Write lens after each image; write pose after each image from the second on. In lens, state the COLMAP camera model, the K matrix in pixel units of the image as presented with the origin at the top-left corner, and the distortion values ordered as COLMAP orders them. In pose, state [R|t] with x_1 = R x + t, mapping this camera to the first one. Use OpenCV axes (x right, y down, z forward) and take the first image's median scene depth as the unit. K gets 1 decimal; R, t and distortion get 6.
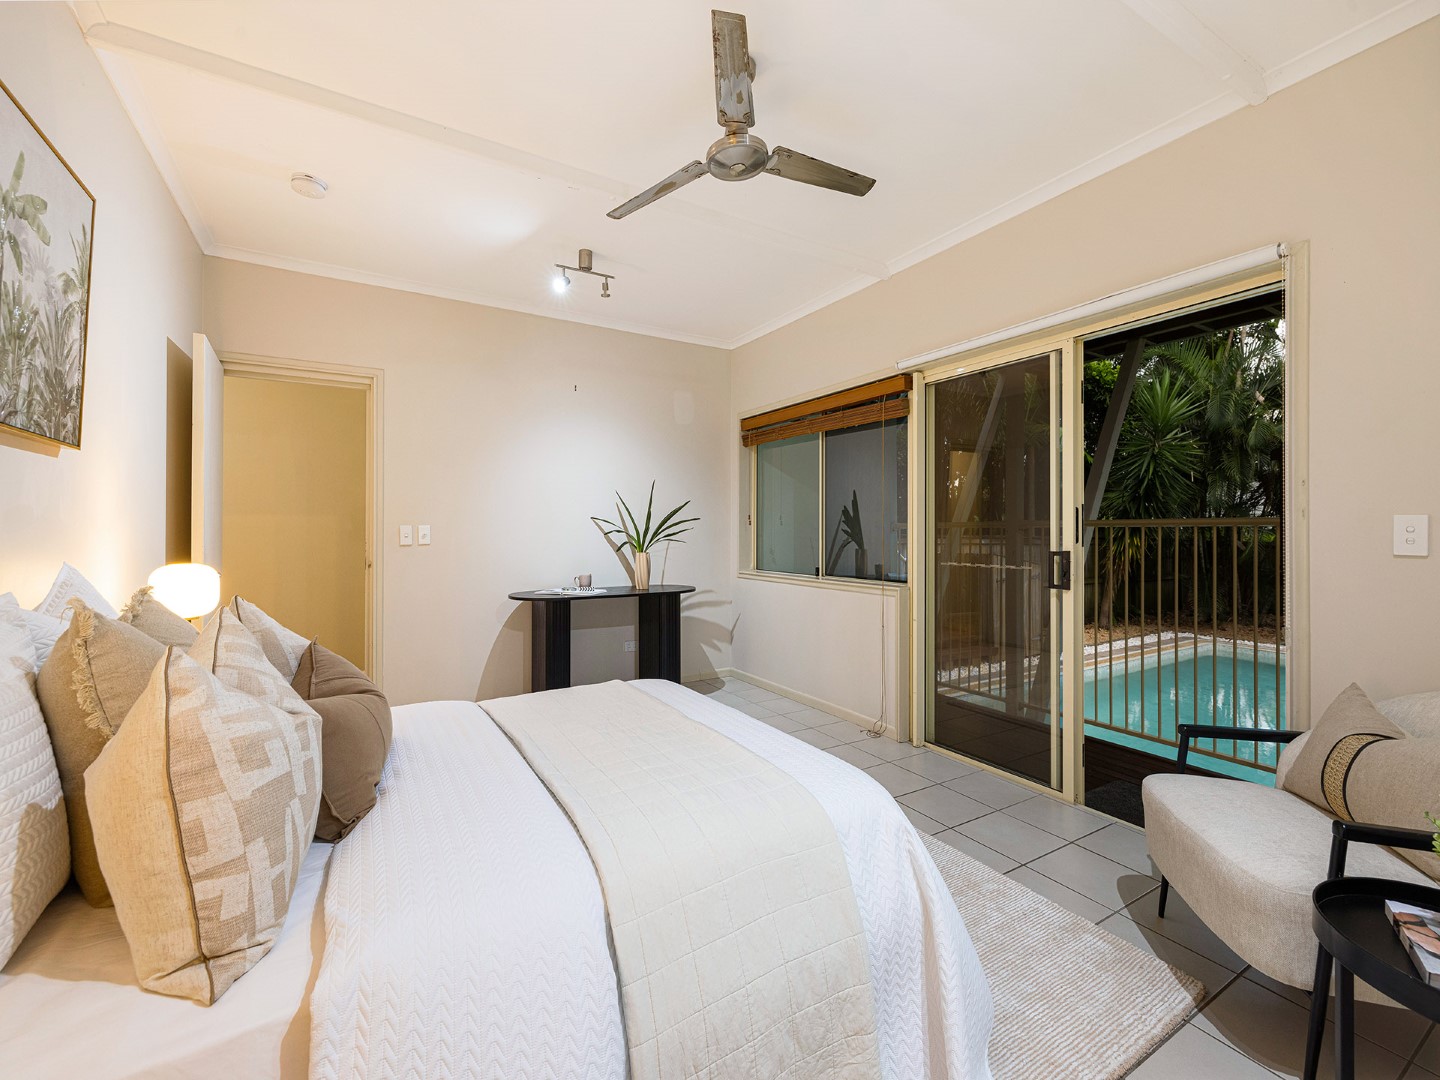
lens RADIAL K [[608.6, 0, 723.0], [0, 608.6, 526.8], [0, 0, 1]] dist [-0.000509, -0.000049]
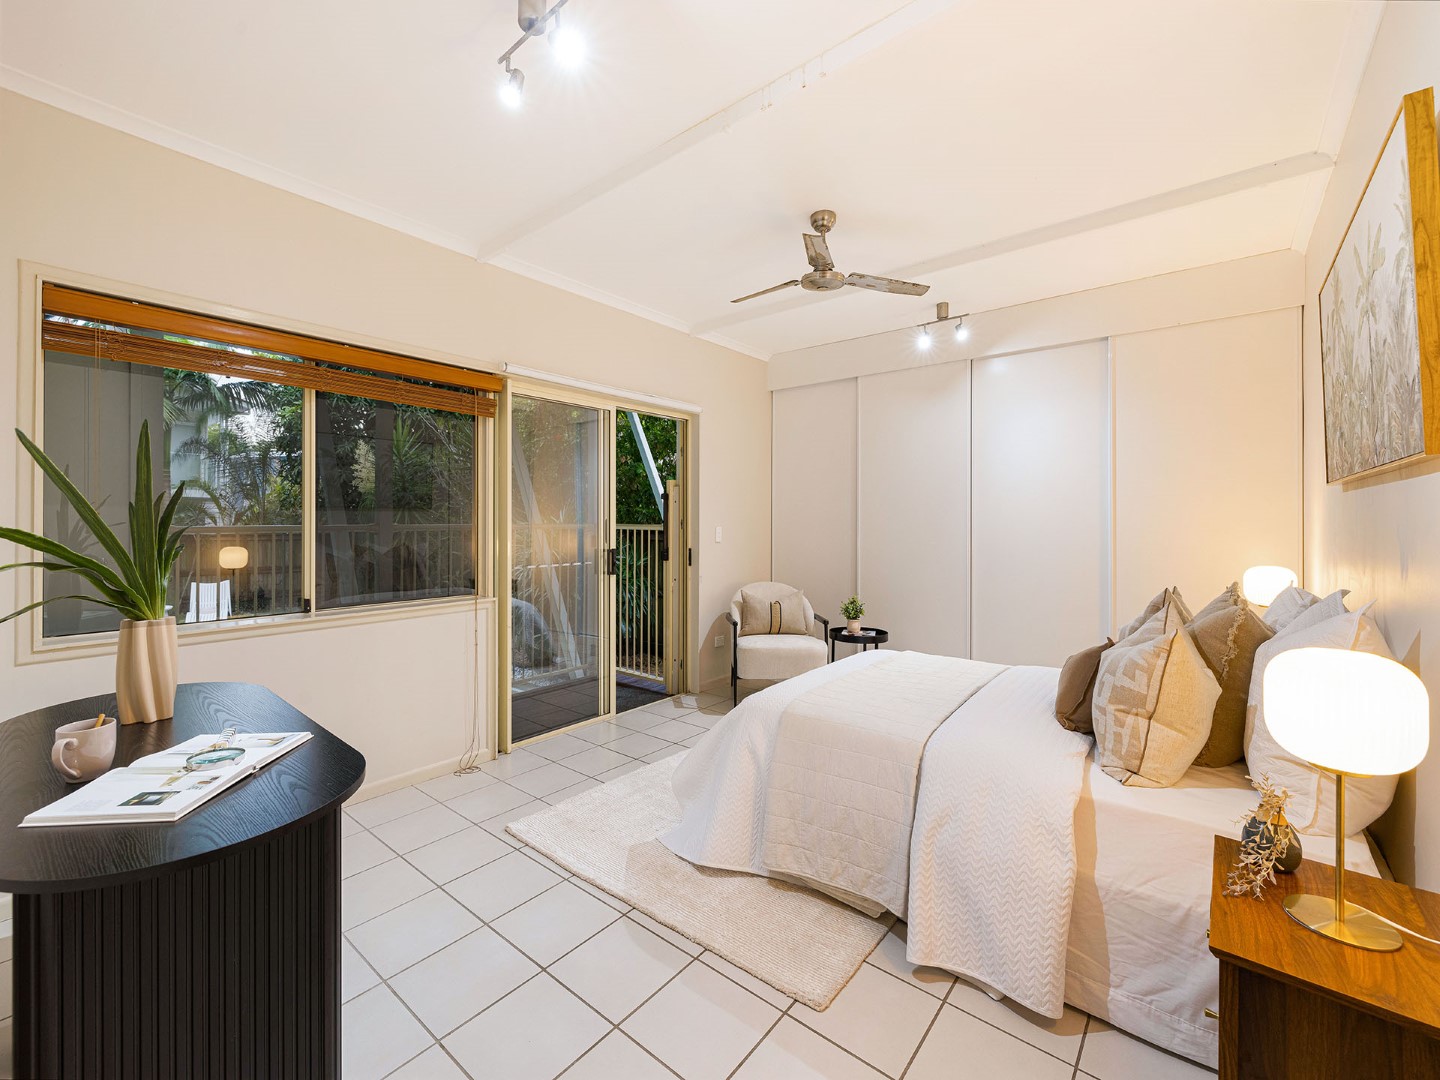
lens RADIAL K [[608.6, 0, 723.0], [0, 608.6, 526.8], [0, 0, 1]] dist [-0.000509, -0.000049]
pose [[-0.340839, -0.004415, 0.940111, -0.728380], [-0.004420, 0.999985, 0.003094, -0.016471], [-0.940111, -0.003101, -0.340853, 0.988238]]
